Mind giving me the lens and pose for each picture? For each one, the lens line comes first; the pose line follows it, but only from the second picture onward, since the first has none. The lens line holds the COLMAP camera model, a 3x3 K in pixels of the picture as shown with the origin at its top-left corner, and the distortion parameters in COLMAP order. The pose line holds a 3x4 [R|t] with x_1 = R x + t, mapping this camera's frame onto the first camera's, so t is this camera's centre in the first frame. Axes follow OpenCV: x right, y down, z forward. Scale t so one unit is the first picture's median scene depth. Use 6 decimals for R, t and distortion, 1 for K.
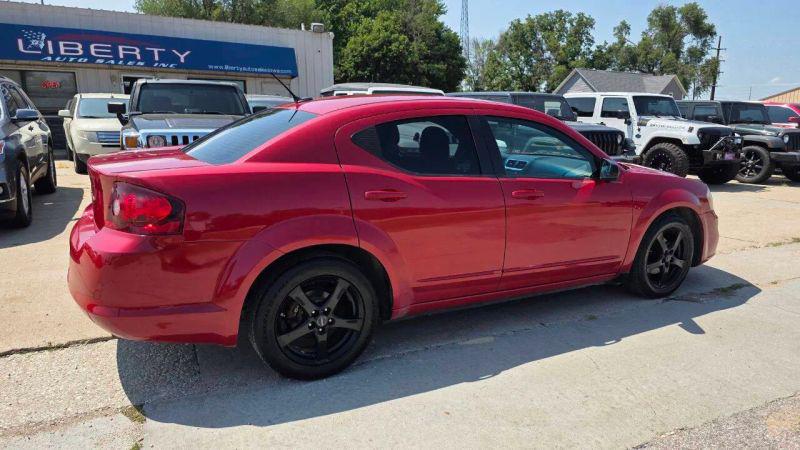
lens RADIAL K [[541.2, 0, 410.7], [0, 541.2, 231.8], [0, 0, 1]] dist [0.045966, -0.042088]
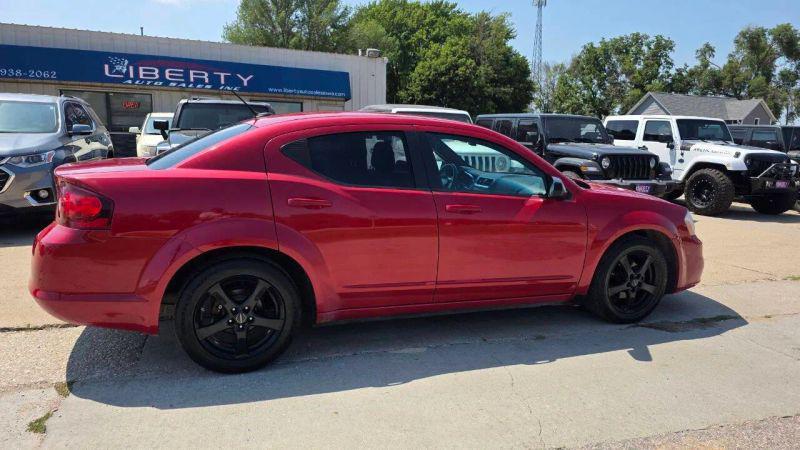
lens RADIAL K [[538.3, 0, 397.7], [0, 538.3, 226.5], [0, 0, 1]] dist [0.050303, -0.045448]
pose [[0.988384, 0.038709, -0.146965, 0.055118], [-0.045765, 0.997941, -0.044933, 0.003420], [0.144923, 0.051137, 0.988121, -0.003550]]
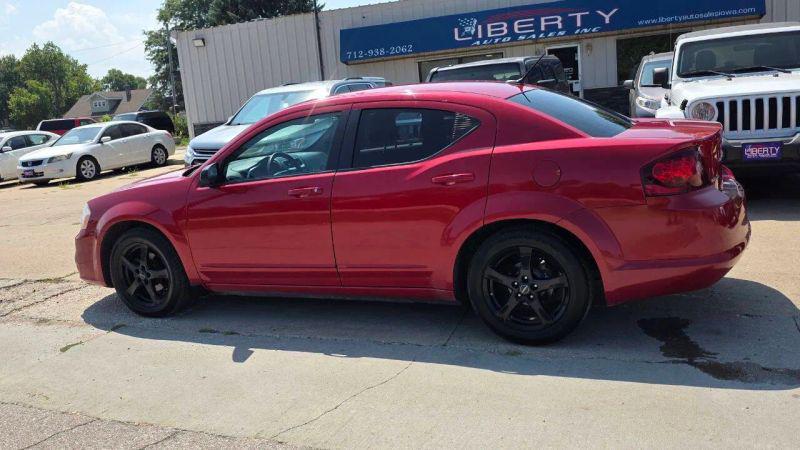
lens RADIAL K [[692.0, 0, 395.9], [0, 692.0, 223.6], [0, 0, 1]] dist [0.075288, -0.097016]
pose [[0.642928, 0.066499, -0.763034, 0.250462], [-0.065092, 0.997364, 0.032075, -0.012569], [0.763155, 0.029045, 0.645562, 0.057070]]
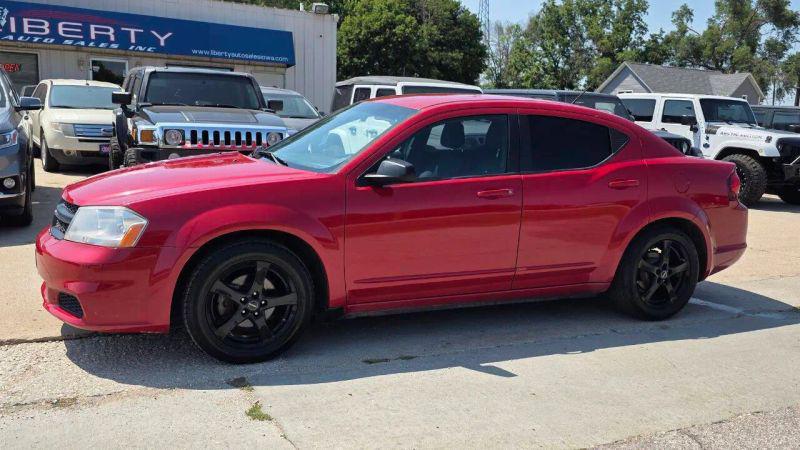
lens RADIAL K [[692.0, 0, 399.6], [0, 692.0, 216.8], [0, 0, 1]] dist [0.075288, -0.097016]
pose [[0.999498, 0.028355, -0.014149, -0.031340], [-0.029209, 0.997503, -0.064302, 0.014454], [0.012291, 0.064683, 0.997830, -0.064428]]
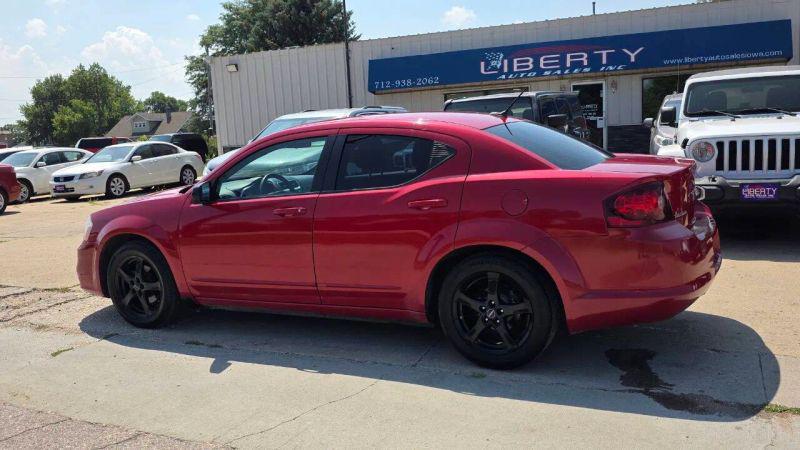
lens RADIAL K [[692.0, 0, 403.1], [0, 692.0, 229.4], [0, 0, 1]] dist [0.075288, -0.097016]
pose [[0.612909, 0.065364, -0.787445, 0.271755], [-0.105068, 0.994465, 0.000768, -0.011814], [0.783137, 0.082265, 0.616384, 0.068481]]
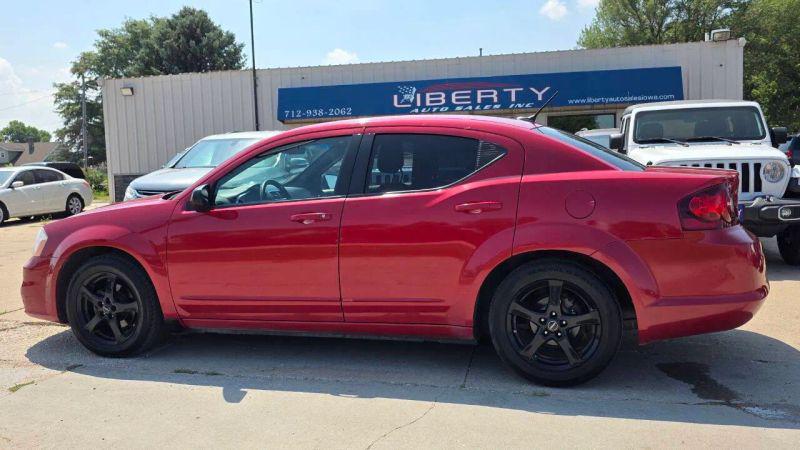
lens RADIAL K [[692.0, 0, 400.9], [0, 692.0, 229.5], [0, 0, 1]] dist [0.075288, -0.097016]
pose [[0.737195, 0.025921, -0.675182, 0.210848], [-0.101492, 0.992175, -0.072722, 0.006485], [0.668014, 0.122136, 0.734057, 0.041957]]
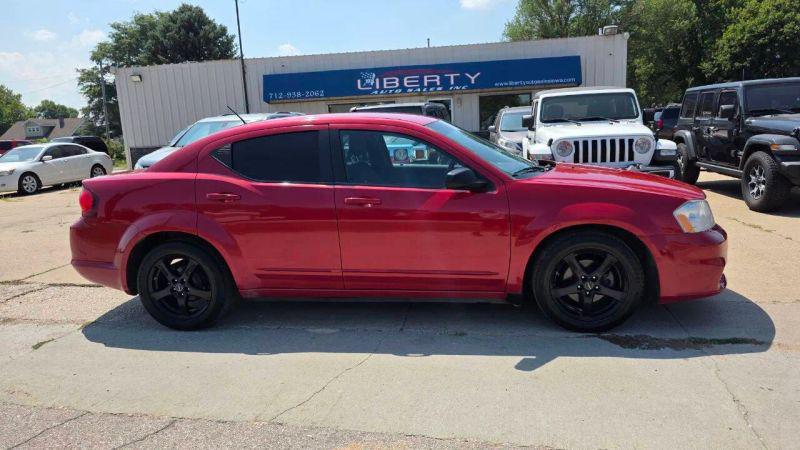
lens RADIAL K [[538.3, 0, 413.2], [0, 538.3, 229.6], [0, 0, 1]] dist [0.050303, -0.045448]
pose [[0.788152, 0.061412, -0.612409, 0.214402], [-0.071893, 0.997384, 0.007492, -0.006528], [0.611267, 0.038123, 0.790506, 0.051164]]
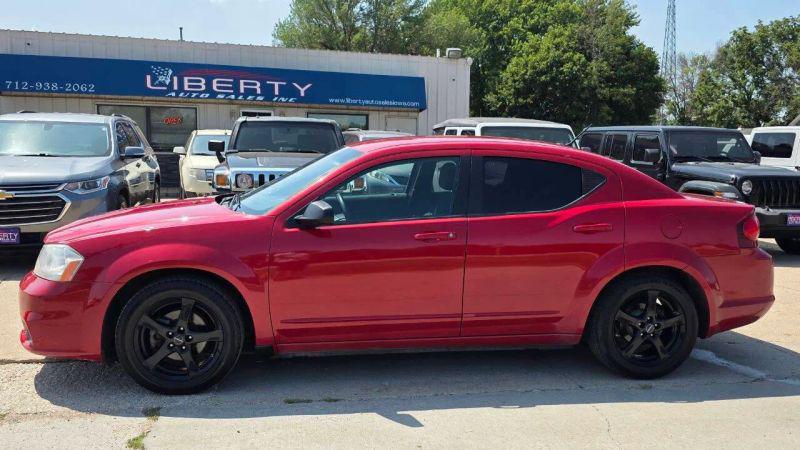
lens RADIAL K [[692.0, 0, 399.2], [0, 692.0, 221.7], [0, 0, 1]] dist [0.075288, -0.097016]
pose [[0.963012, 0.033732, -0.267338, 0.062487], [-0.063395, 0.992647, -0.103114, 0.009268], [0.261894, 0.116248, 0.958070, -0.051733]]
